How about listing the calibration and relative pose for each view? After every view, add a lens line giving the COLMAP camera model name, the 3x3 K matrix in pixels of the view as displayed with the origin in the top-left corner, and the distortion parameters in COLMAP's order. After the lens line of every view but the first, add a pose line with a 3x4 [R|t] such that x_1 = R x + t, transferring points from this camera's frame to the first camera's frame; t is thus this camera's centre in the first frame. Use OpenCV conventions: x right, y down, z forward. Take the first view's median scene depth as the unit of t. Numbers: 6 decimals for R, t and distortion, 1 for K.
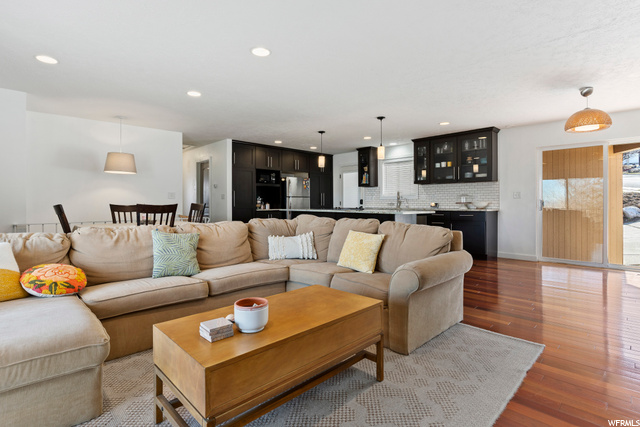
lens RADIAL K [[314.5, 0, 320.6], [0, 314.5, 203.2], [0, 0, 1]] dist [-0.010404, 0.000059]
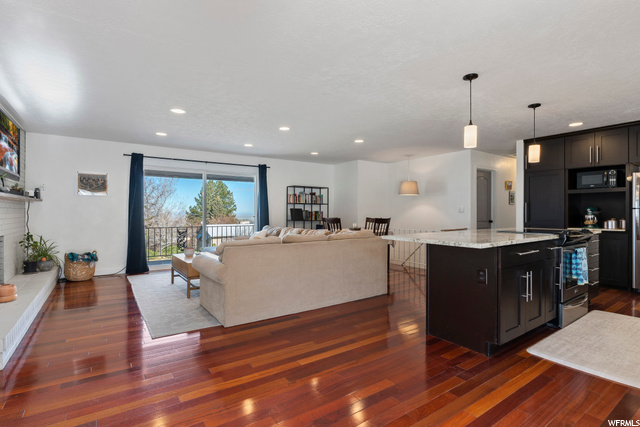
lens RADIAL K [[315.8, 0, 320.0], [0, 315.8, 213.5], [0, 0, 1]] dist [-0.012097, 0.000142]
pose [[-0.154096, 0.002810, -0.988052, 0.643109], [-0.000756, 0.999995, 0.002962, -0.015333], [0.988056, 0.001203, -0.154093, 0.643869]]
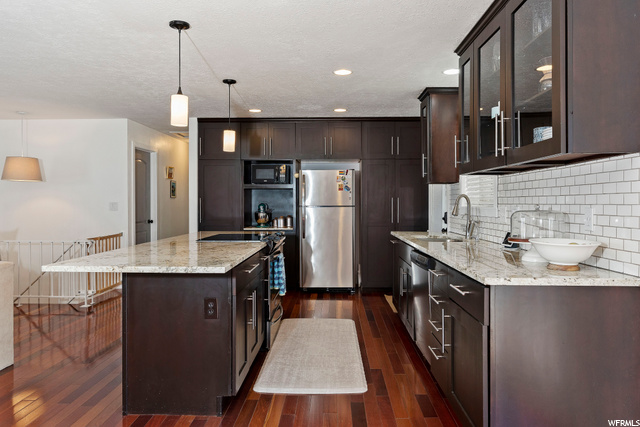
lens RADIAL K [[451.1, 0, 320.0], [0, 451.1, 213.5], [0, 0, 1]] dist [0.004997, 0.000893]
pose [[0.701300, 0.017175, -0.712659, 0.584388], [0.000300, 0.999703, 0.024387, -0.032991], [0.712866, -0.017316, 0.701086, 0.567558]]
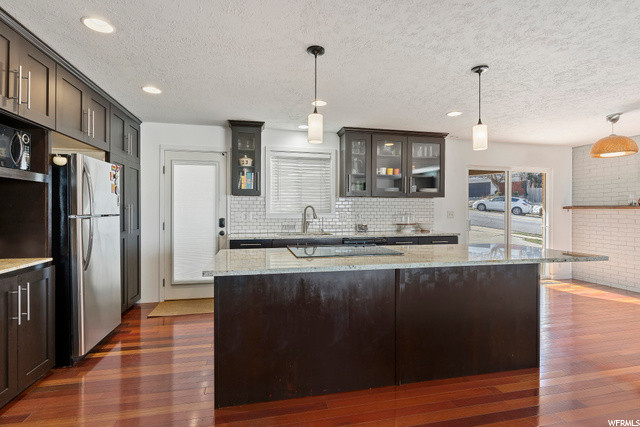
lens RADIAL K [[314.5, 0, 320.6], [0, 314.5, 203.2], [0, 0, 1]] dist [-0.010404, 0.000059]
pose [[0.525454, 0.022269, 0.850531, -0.297235], [-0.002638, 0.999695, -0.024544, -0.032054], [-0.850818, 0.010653, 0.525352, 0.754226]]
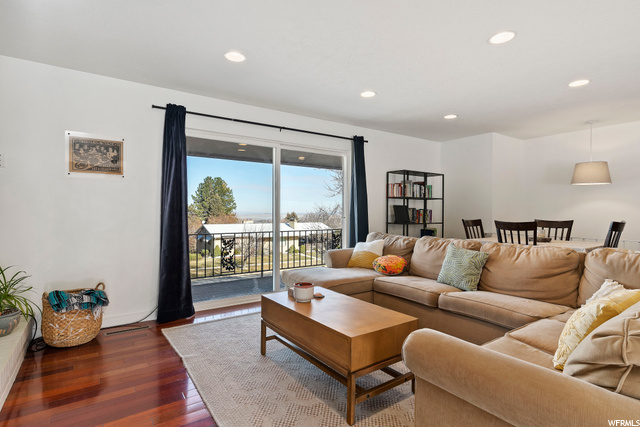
lens RADIAL K [[327.1, 0, 320.0], [0, 327.1, 213.5], [0, 0, 1]] dist [0.001229, 0.000127]
pose [[-0.147289, 0.006698, -0.989071, 0.314091], [-0.000993, 0.999976, 0.006919, -0.015241], [0.989093, 0.002001, -0.147279, 0.288071]]
